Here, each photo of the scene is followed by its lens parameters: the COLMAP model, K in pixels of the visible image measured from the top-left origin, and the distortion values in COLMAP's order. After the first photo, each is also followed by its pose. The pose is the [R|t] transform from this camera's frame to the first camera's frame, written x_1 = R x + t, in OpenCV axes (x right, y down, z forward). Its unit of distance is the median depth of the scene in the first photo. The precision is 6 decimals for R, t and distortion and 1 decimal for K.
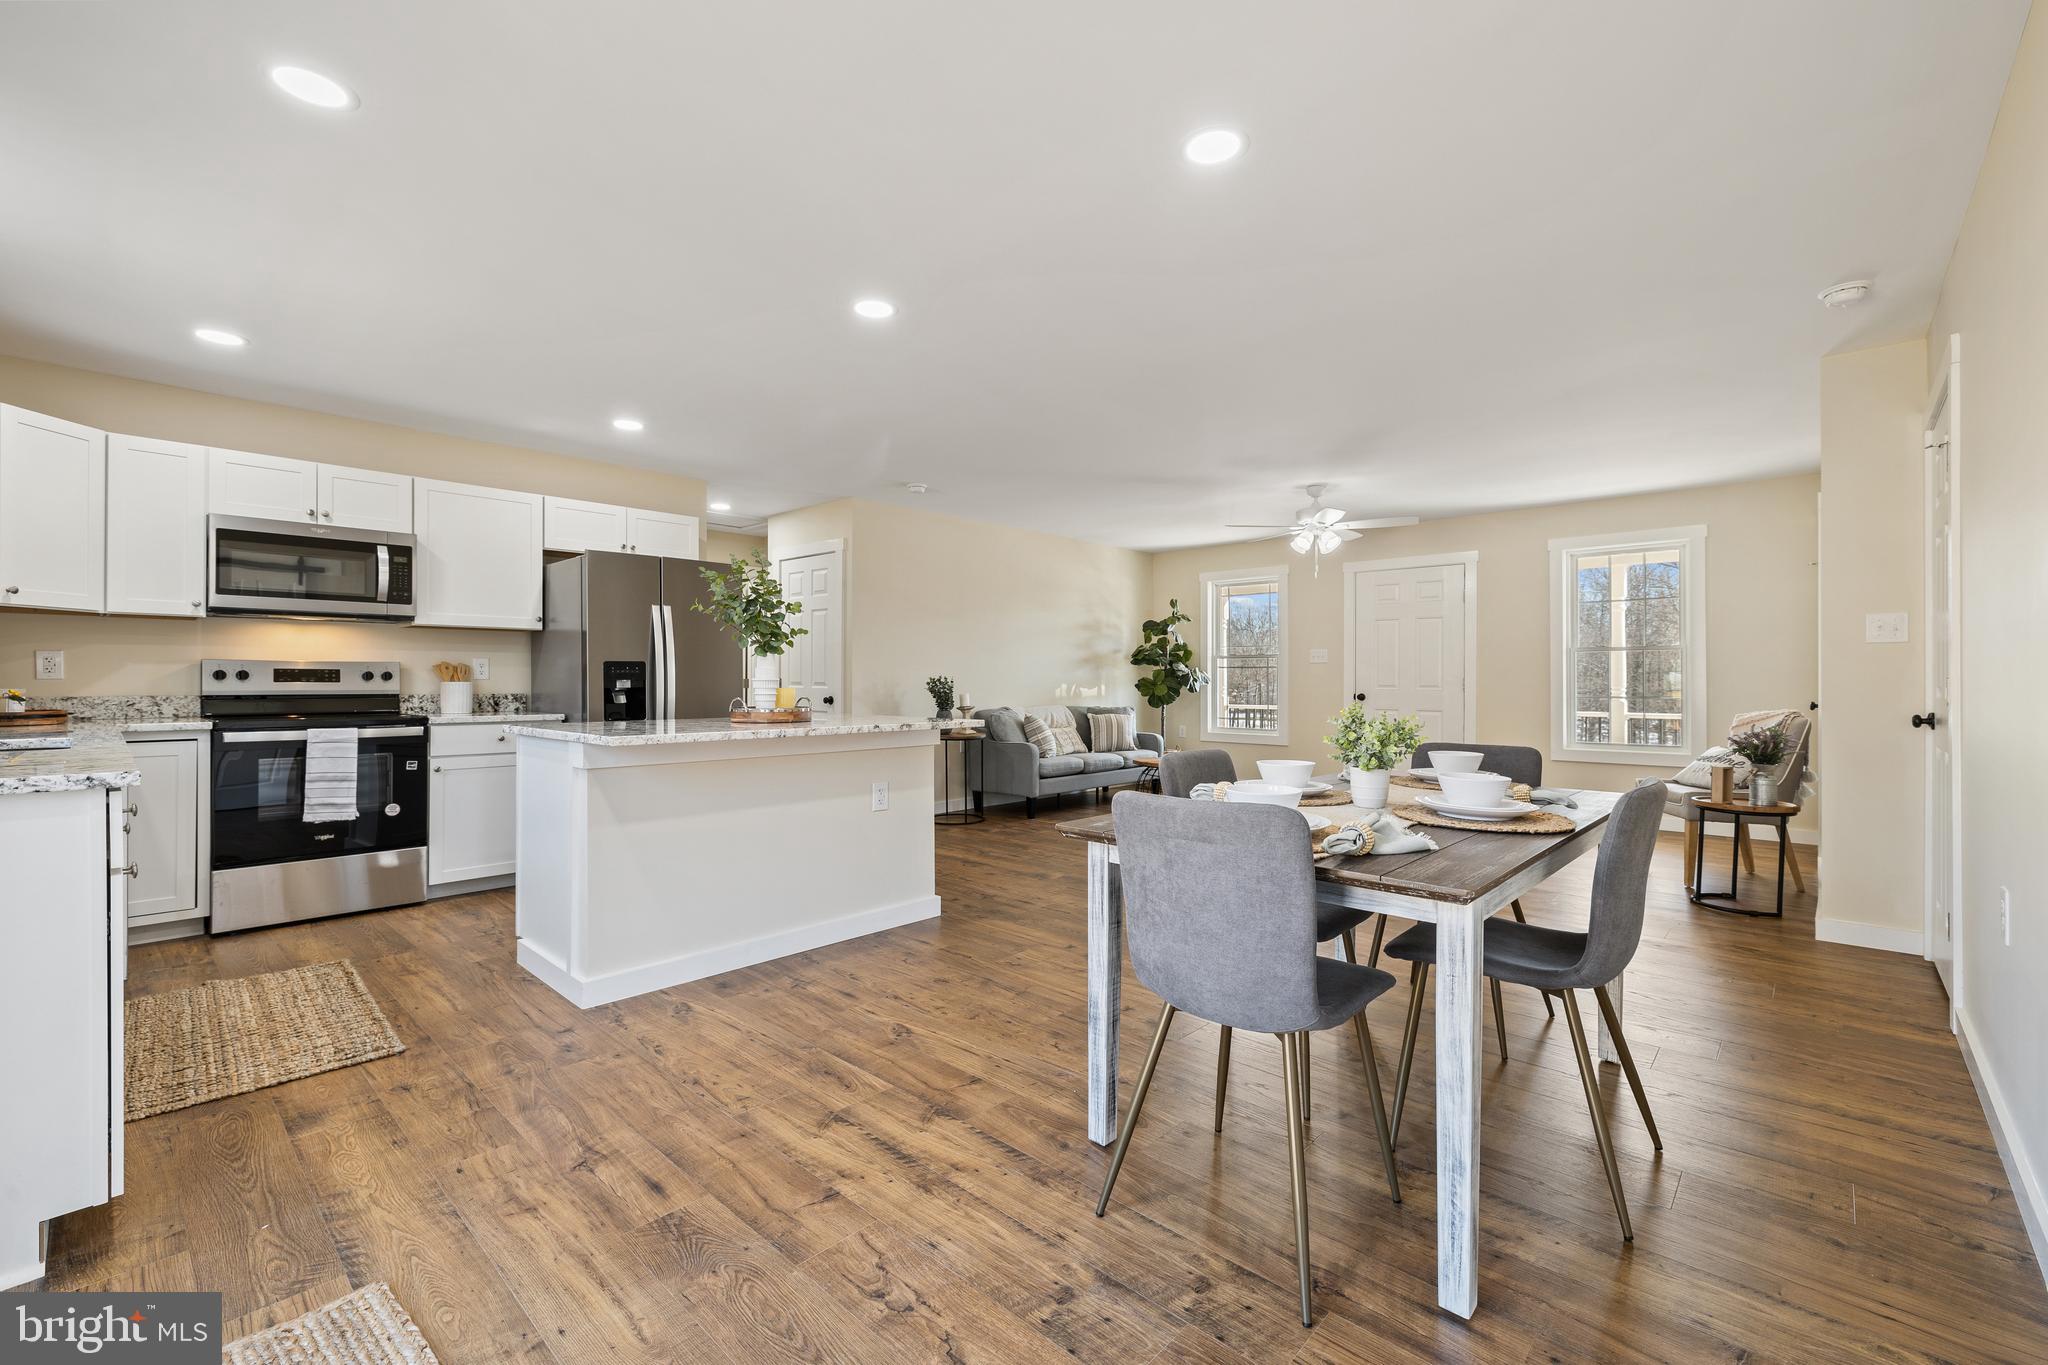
lens RADIAL K [[860.6, 0, 1031.1], [0, 860.6, 678.7], [0, 0, 1]] dist [0.002733, -0.000090]
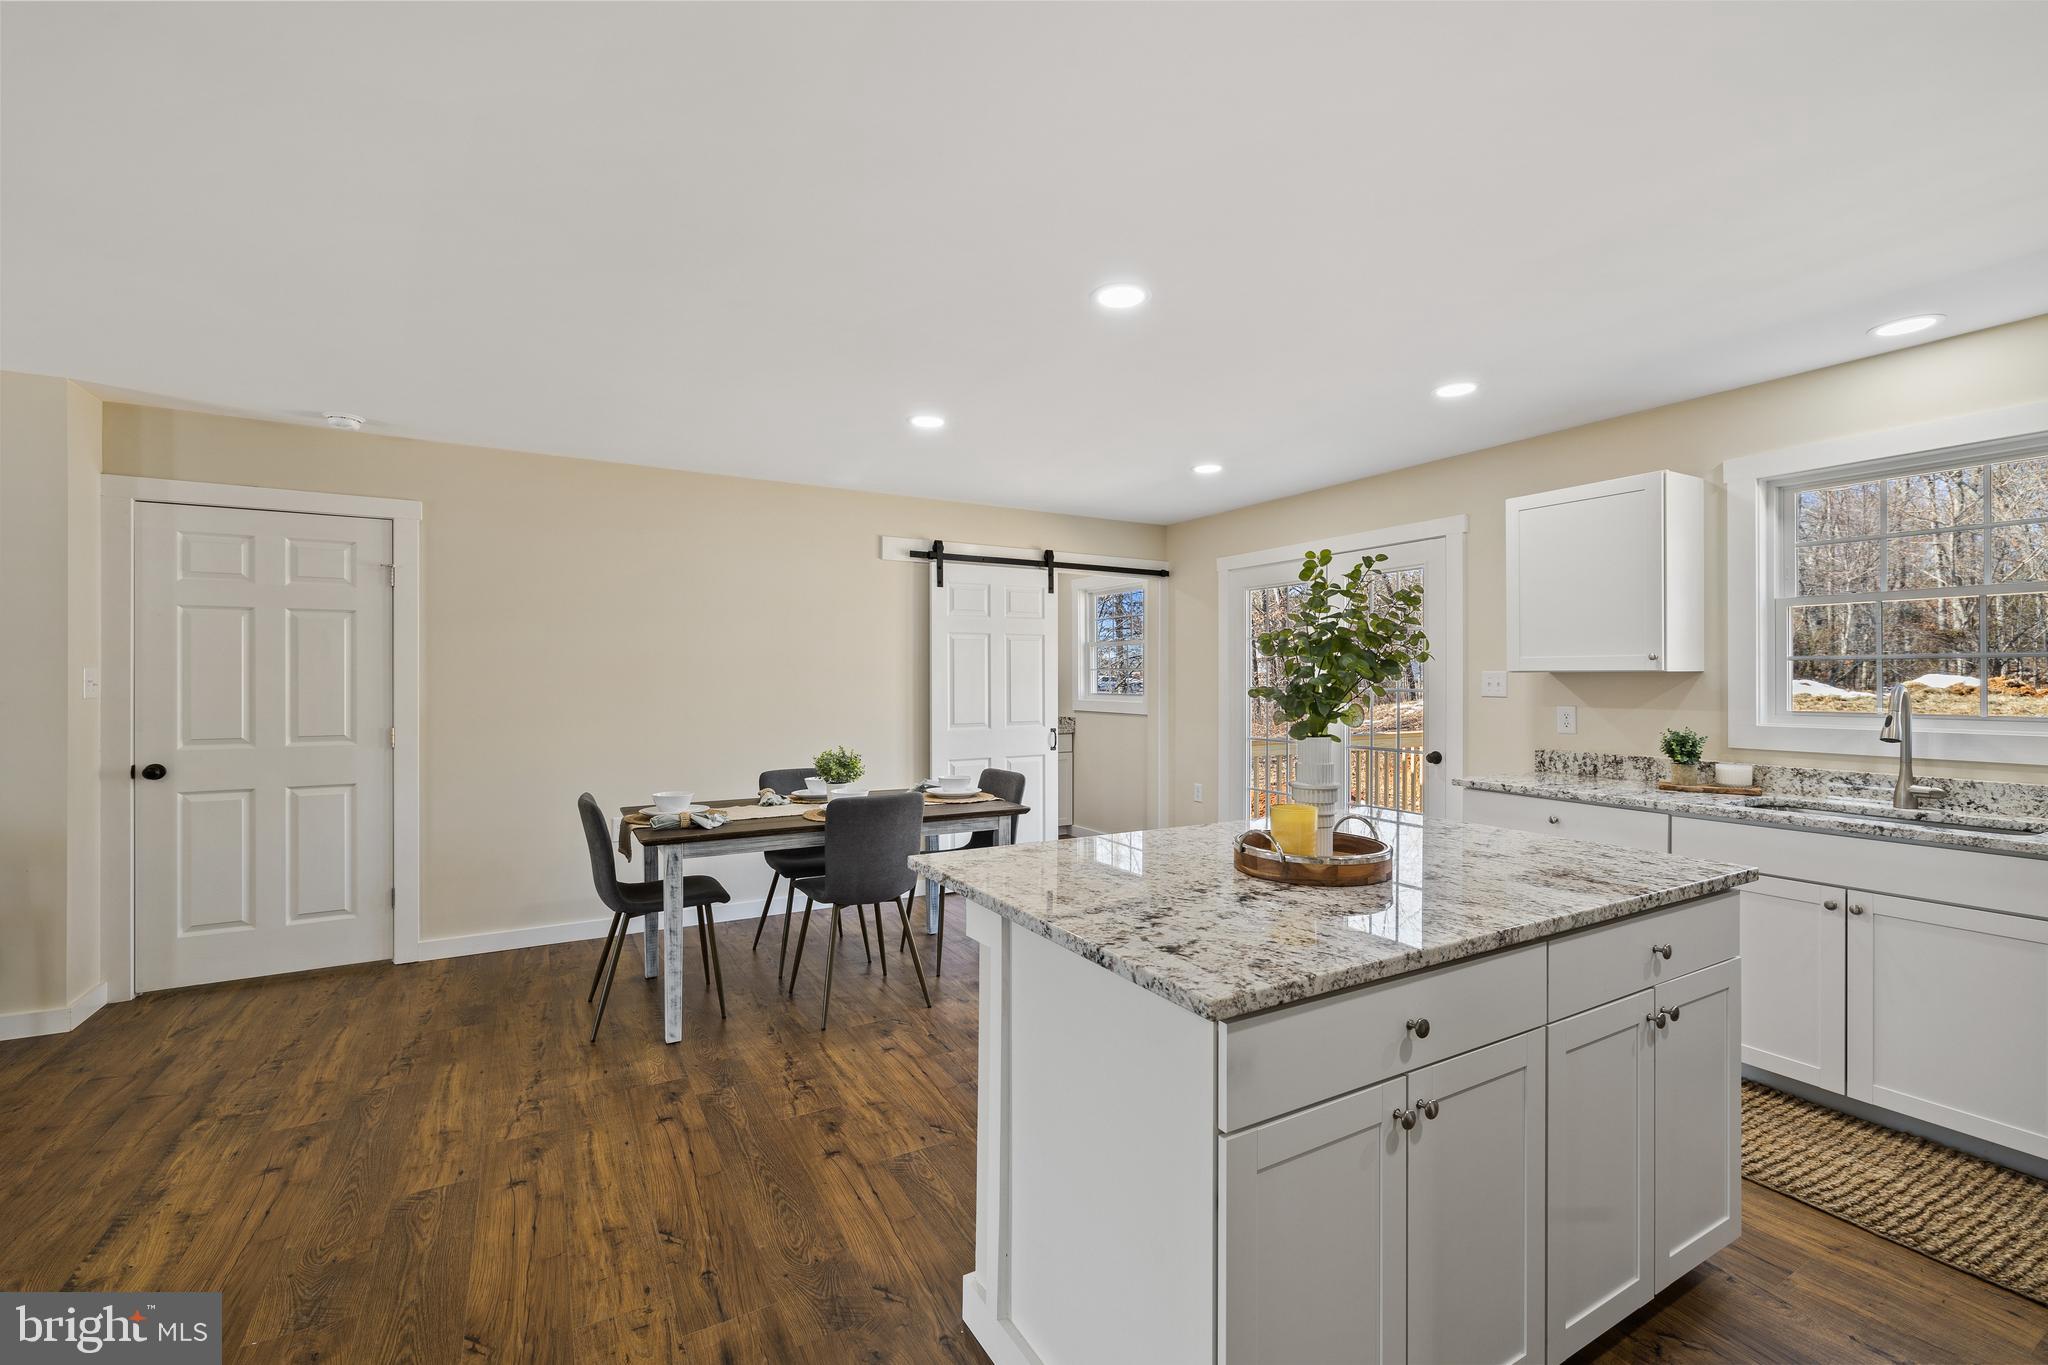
lens RADIAL K [[860.6, 0, 1031.1], [0, 860.6, 678.7], [0, 0, 1]] dist [0.002733, -0.000090]
pose [[-0.955536, -0.003034, 0.294858, -0.247834], [-0.003874, 0.999990, -0.002264, -0.052532], [-0.294848, -0.003306, -0.955538, 1.304114]]
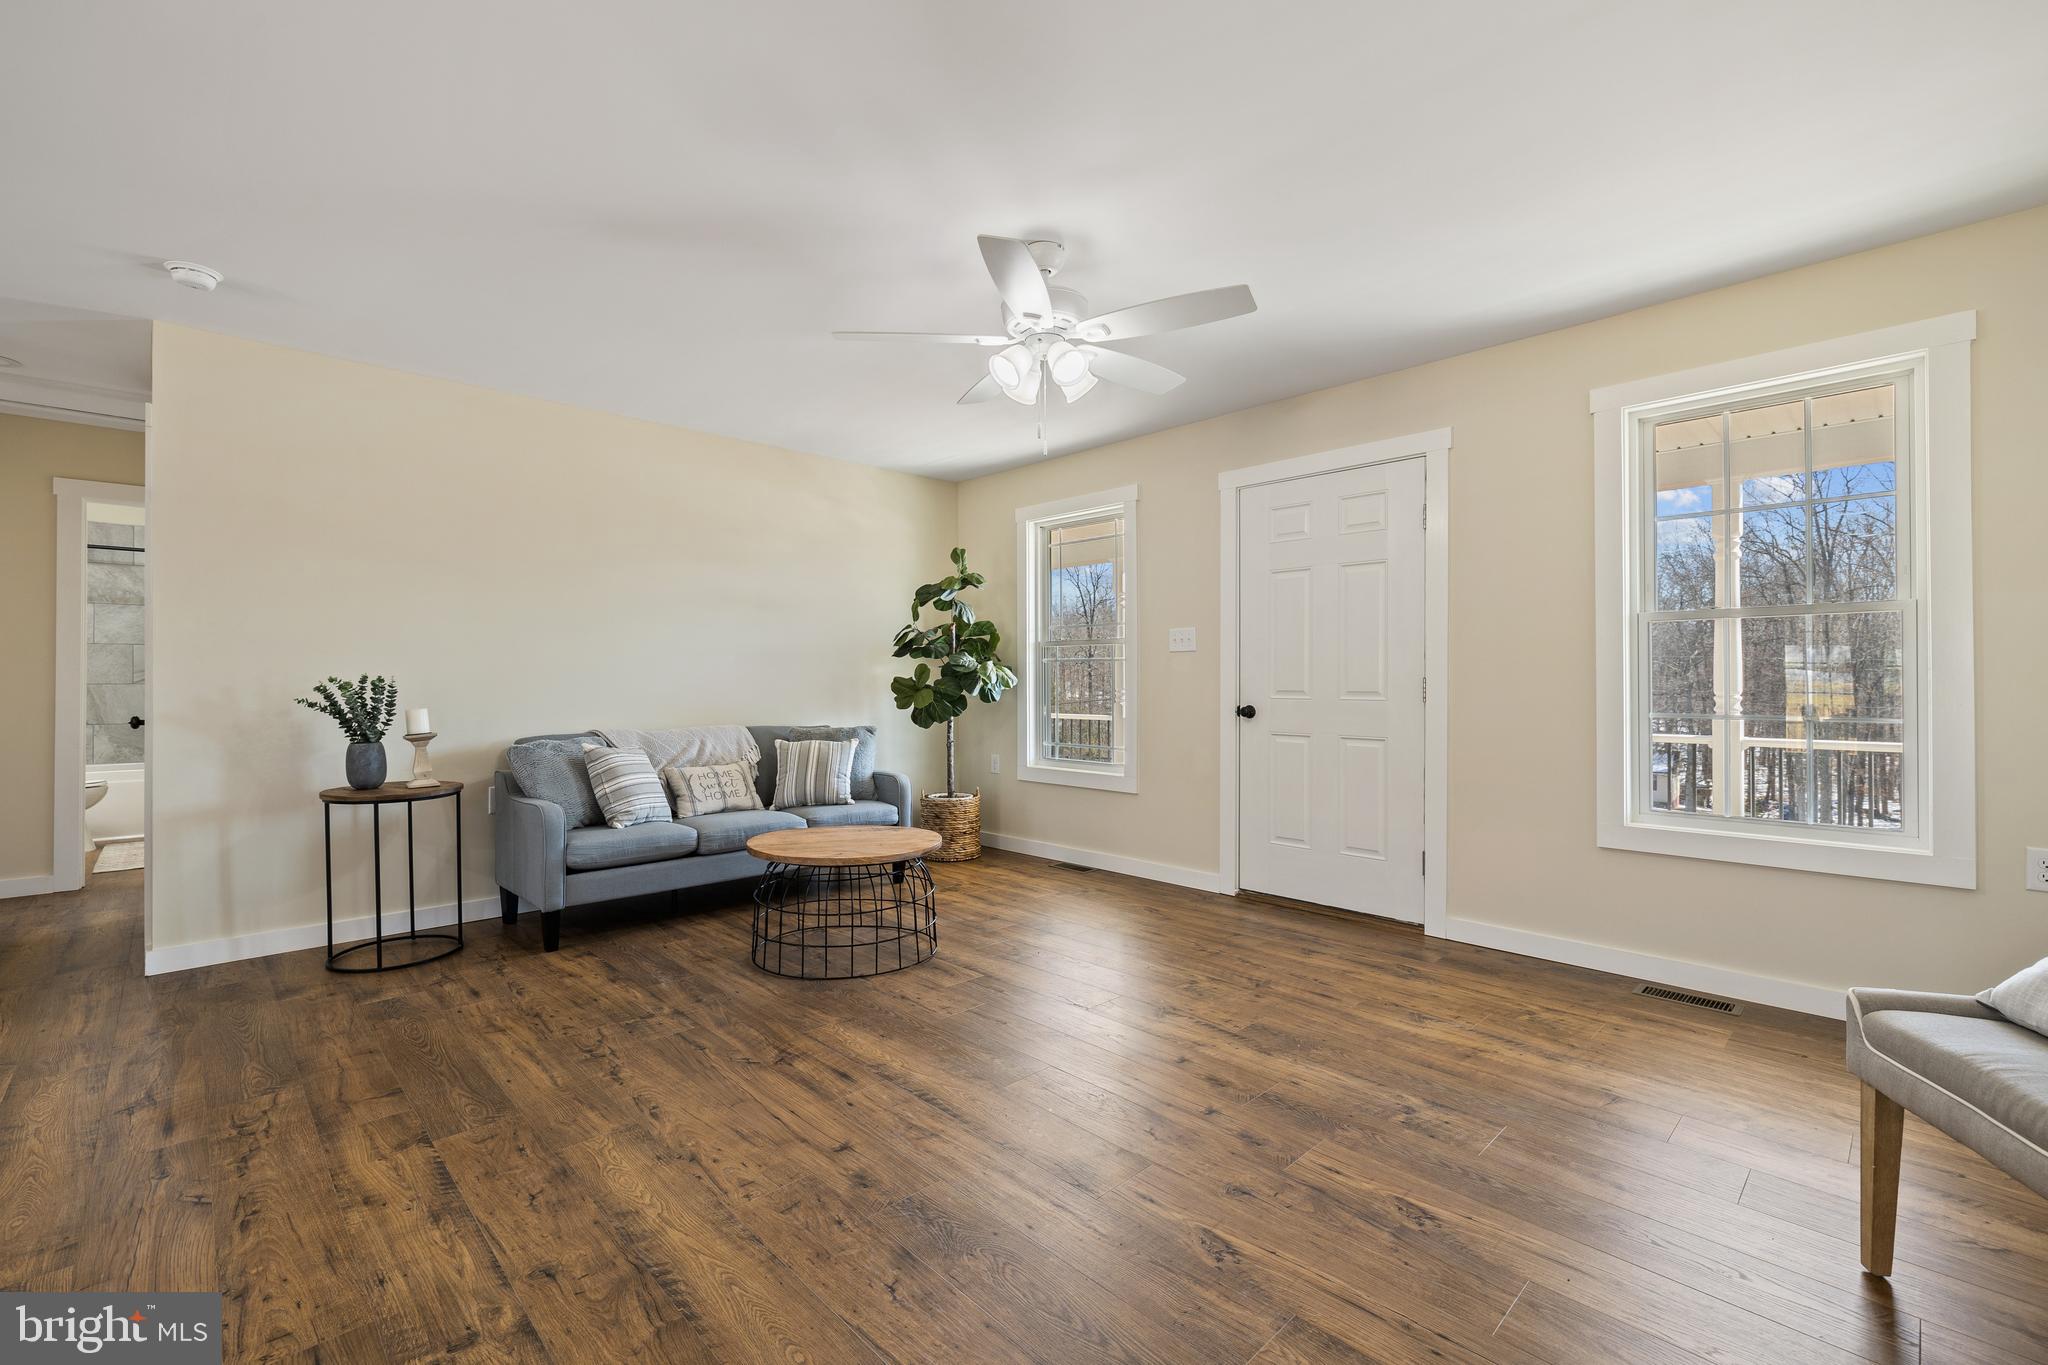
lens RADIAL K [[867.2, 0, 1024.0], [0, 867.2, 682.5], [0, 0, 1]] dist [0.000616, -0.000054]
pose [[0.998159, -0.001421, -0.060629, 0.486840], [0.001506, 0.999998, 0.001356, 0.002275], [0.060627, -0.001445, 0.998159, 0.771273]]
